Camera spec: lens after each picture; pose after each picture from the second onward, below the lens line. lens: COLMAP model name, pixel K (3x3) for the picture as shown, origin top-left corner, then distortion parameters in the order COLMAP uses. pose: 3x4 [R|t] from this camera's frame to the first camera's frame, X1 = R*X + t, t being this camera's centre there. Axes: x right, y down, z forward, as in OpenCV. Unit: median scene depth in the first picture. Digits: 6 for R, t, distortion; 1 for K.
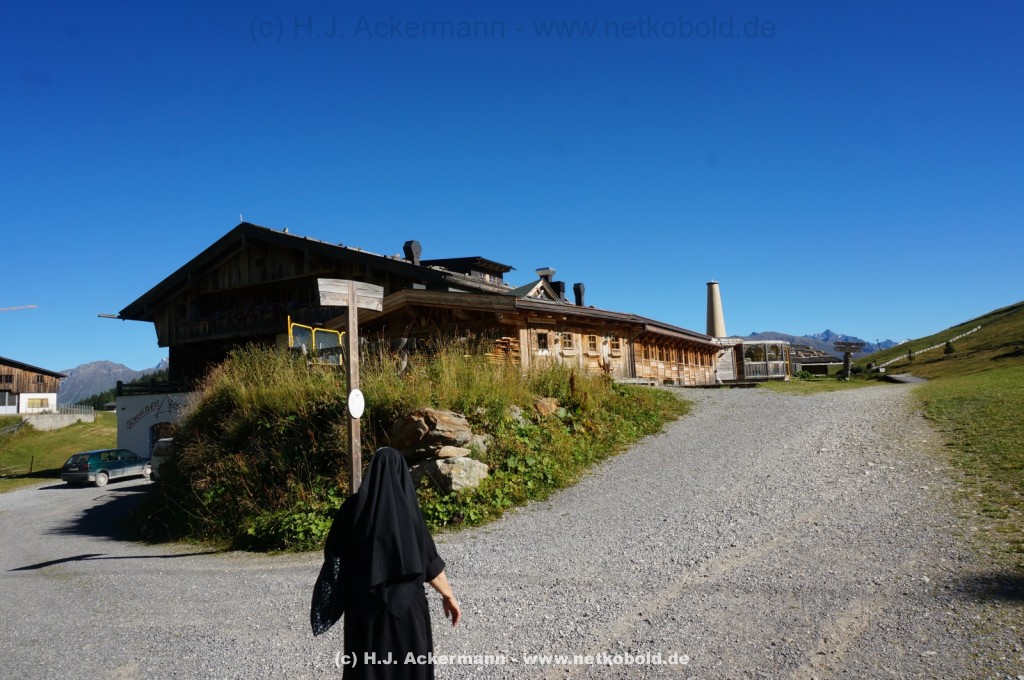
lens RADIAL K [[691.8, 0, 510.9], [0, 691.8, 348.1], [0, 0, 1]] dist [-0.036419, 0.035862]
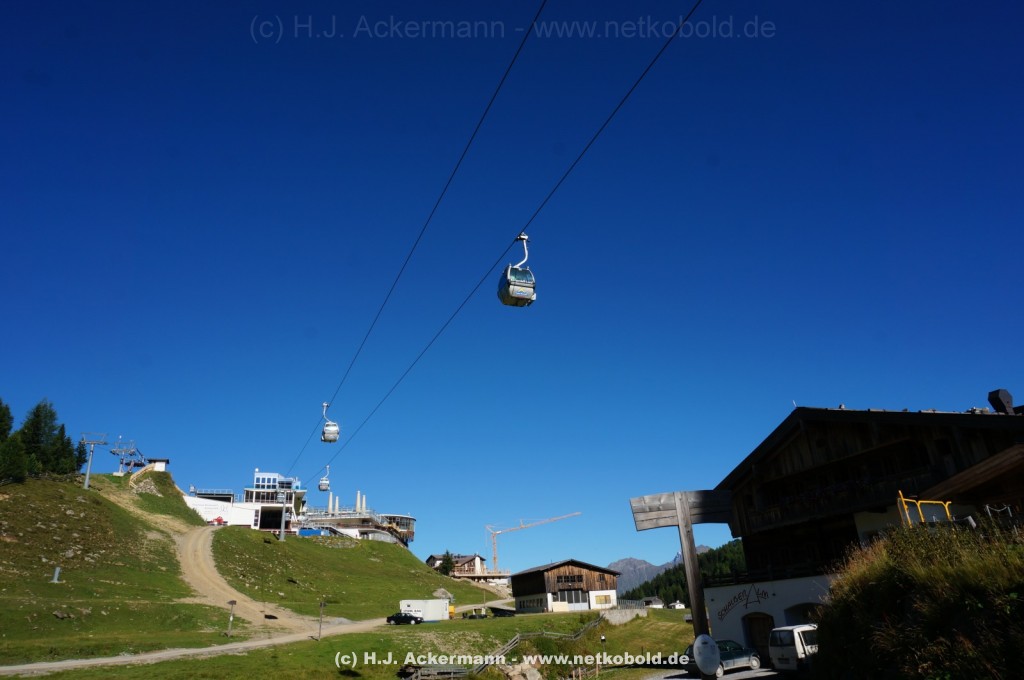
lens RADIAL K [[691.8, 0, 510.9], [0, 691.8, 348.1], [0, 0, 1]] dist [-0.036419, 0.035862]
pose [[0.763333, -0.247668, -0.596643, -0.075595], [0.084218, 0.953859, -0.288202, -0.003955], [0.640492, 0.169746, 0.748971, -0.073843]]
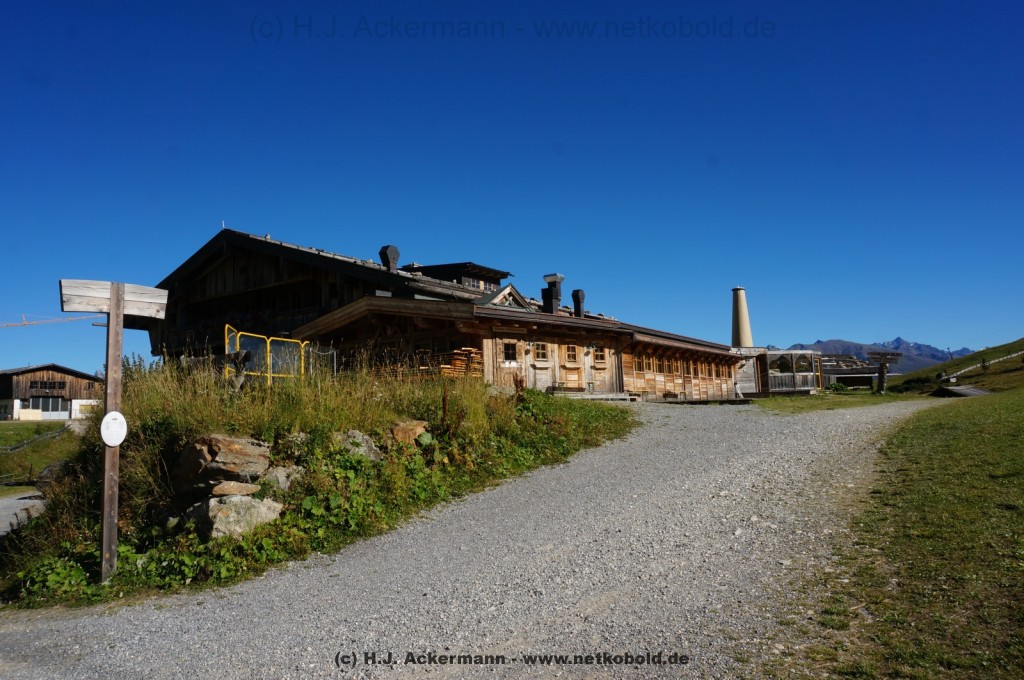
lens RADIAL K [[691.8, 0, 510.9], [0, 691.8, 348.1], [0, 0, 1]] dist [-0.036419, 0.035862]
pose [[0.996740, 0.001784, -0.080664, 0.094274], [-0.002787, 0.999920, -0.012323, -0.002838], [0.080636, 0.012507, 0.996665, 0.061206]]
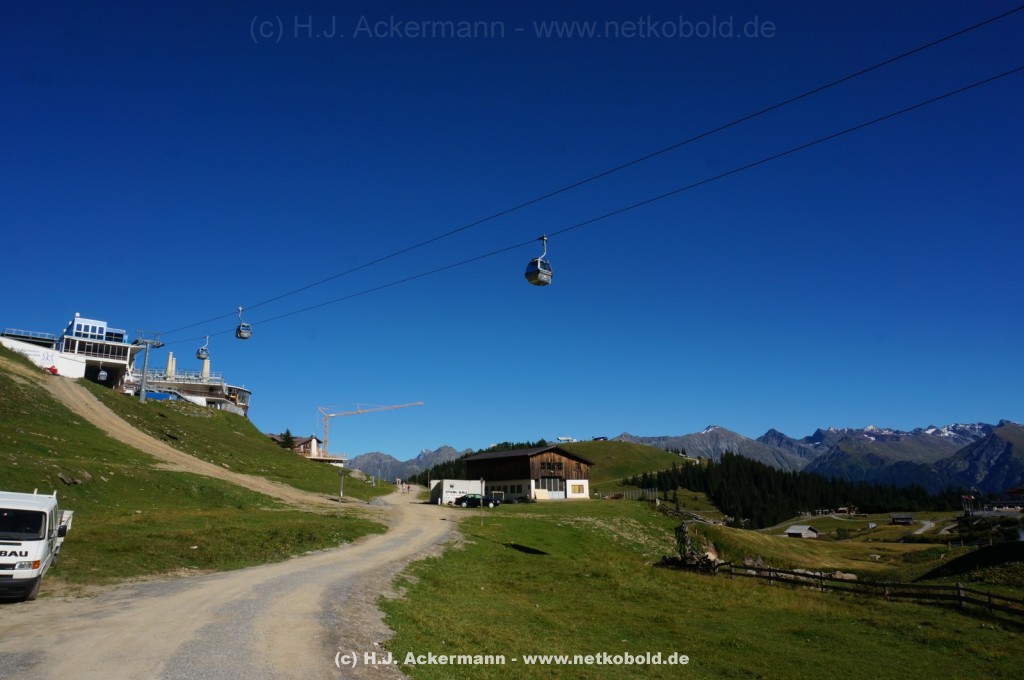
lens RADIAL K [[691.8, 0, 510.9], [0, 691.8, 348.1], [0, 0, 1]] dist [-0.036419, 0.035862]
pose [[0.940749, -0.060011, -0.333753, -1.375879], [0.017412, 0.991466, -0.129194, -0.003790], [0.338657, 0.115728, 0.933766, -0.260636]]
